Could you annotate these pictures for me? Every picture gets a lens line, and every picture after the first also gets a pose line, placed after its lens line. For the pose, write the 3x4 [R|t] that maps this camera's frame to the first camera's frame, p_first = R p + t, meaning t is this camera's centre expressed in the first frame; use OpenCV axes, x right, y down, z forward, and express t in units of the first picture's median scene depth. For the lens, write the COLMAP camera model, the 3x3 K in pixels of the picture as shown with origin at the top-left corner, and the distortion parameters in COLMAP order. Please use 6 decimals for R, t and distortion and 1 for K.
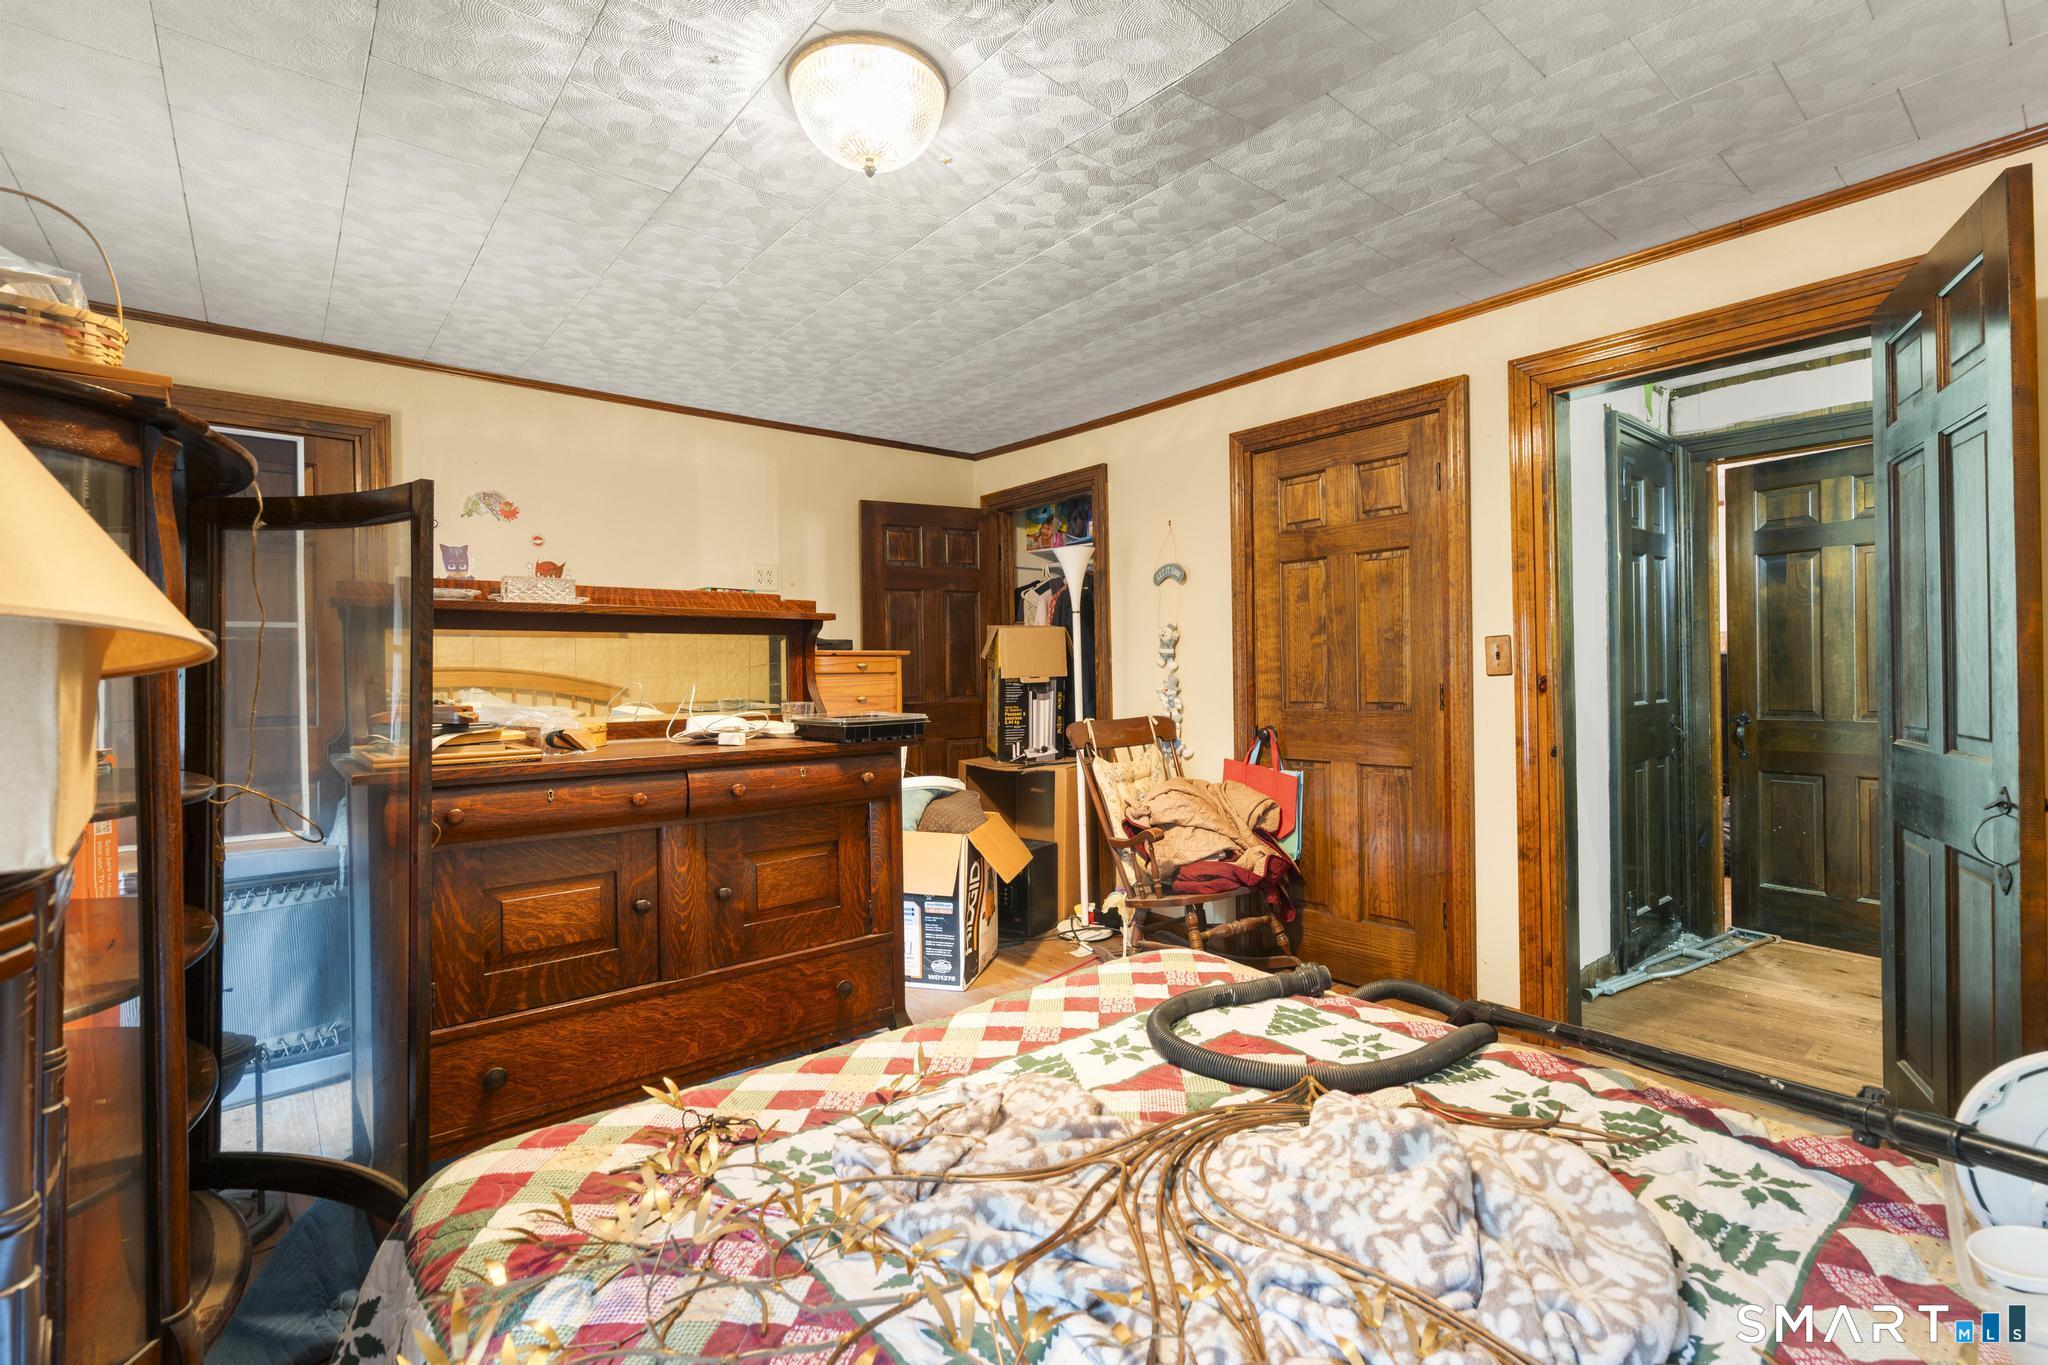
lens RADIAL K [[920.5, 0, 1032.5], [0, 920.5, 680.8], [0, 0, 1]] dist [-0.002737, 0.001796]
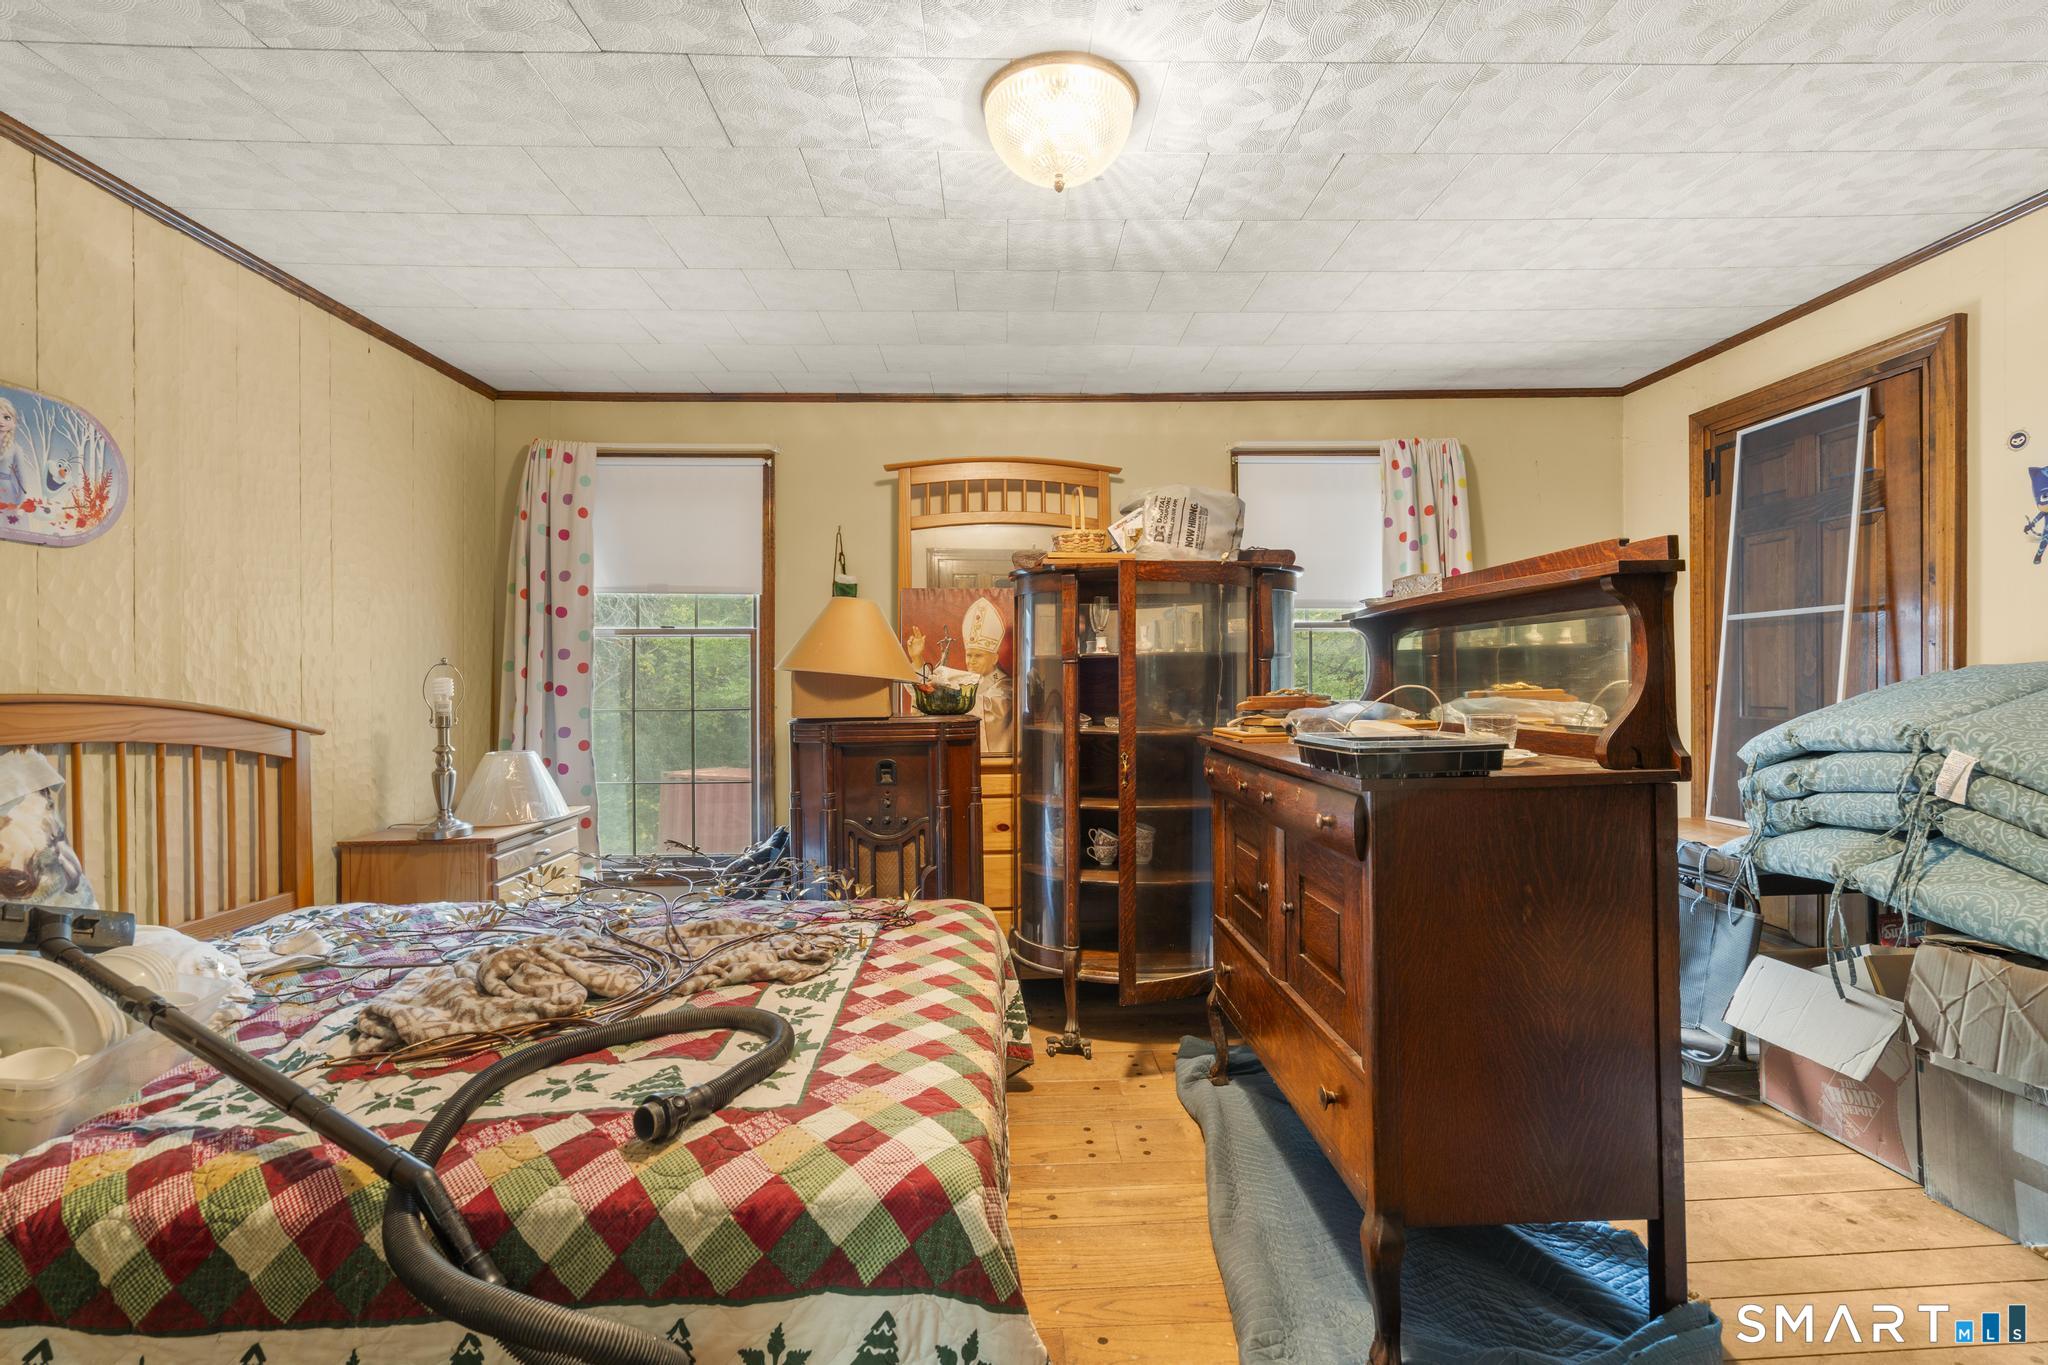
lens RADIAL K [[920.5, 0, 1028.0], [0, 920.5, 680.0], [0, 0, 1]] dist [-0.002737, 0.001796]
pose [[-0.610398, 0.016594, -0.791921, 0.619689], [0.009731, 0.999862, 0.013451, -0.015877], [0.792035, 0.000505, -0.610476, 1.496205]]
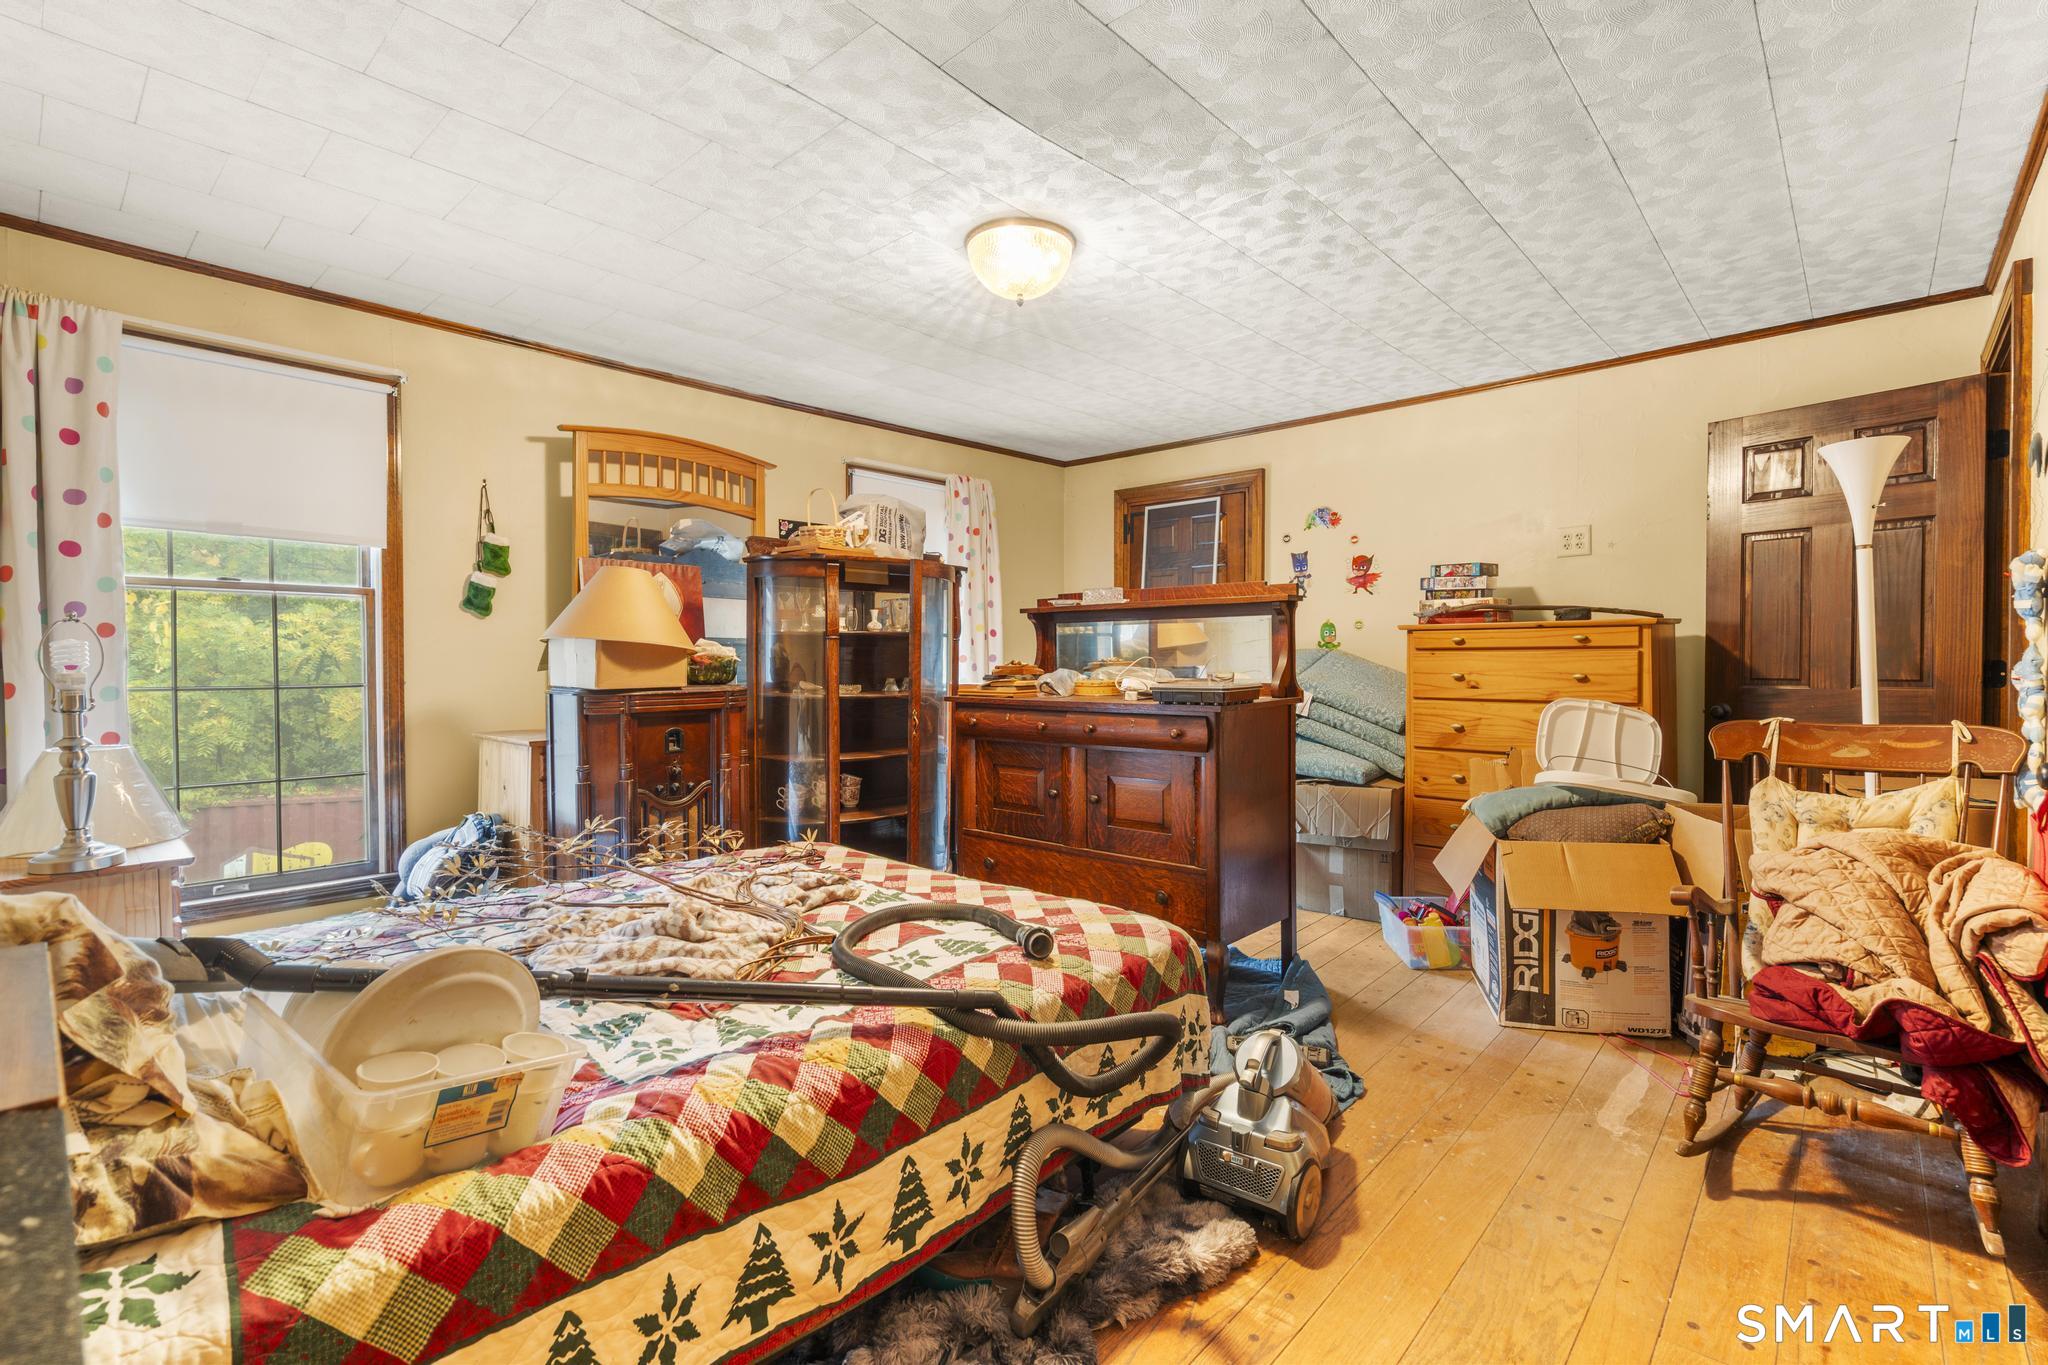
lens RADIAL K [[920.5, 0, 1033.4], [0, 920.5, 672.7], [0, 0, 1]] dist [-0.002737, 0.001796]
pose [[0.144261, 0.025745, -0.989205, 1.192318], [-0.005977, 0.999666, 0.025146, -0.004059], [0.989522, 0.002285, 0.144367, 0.762411]]
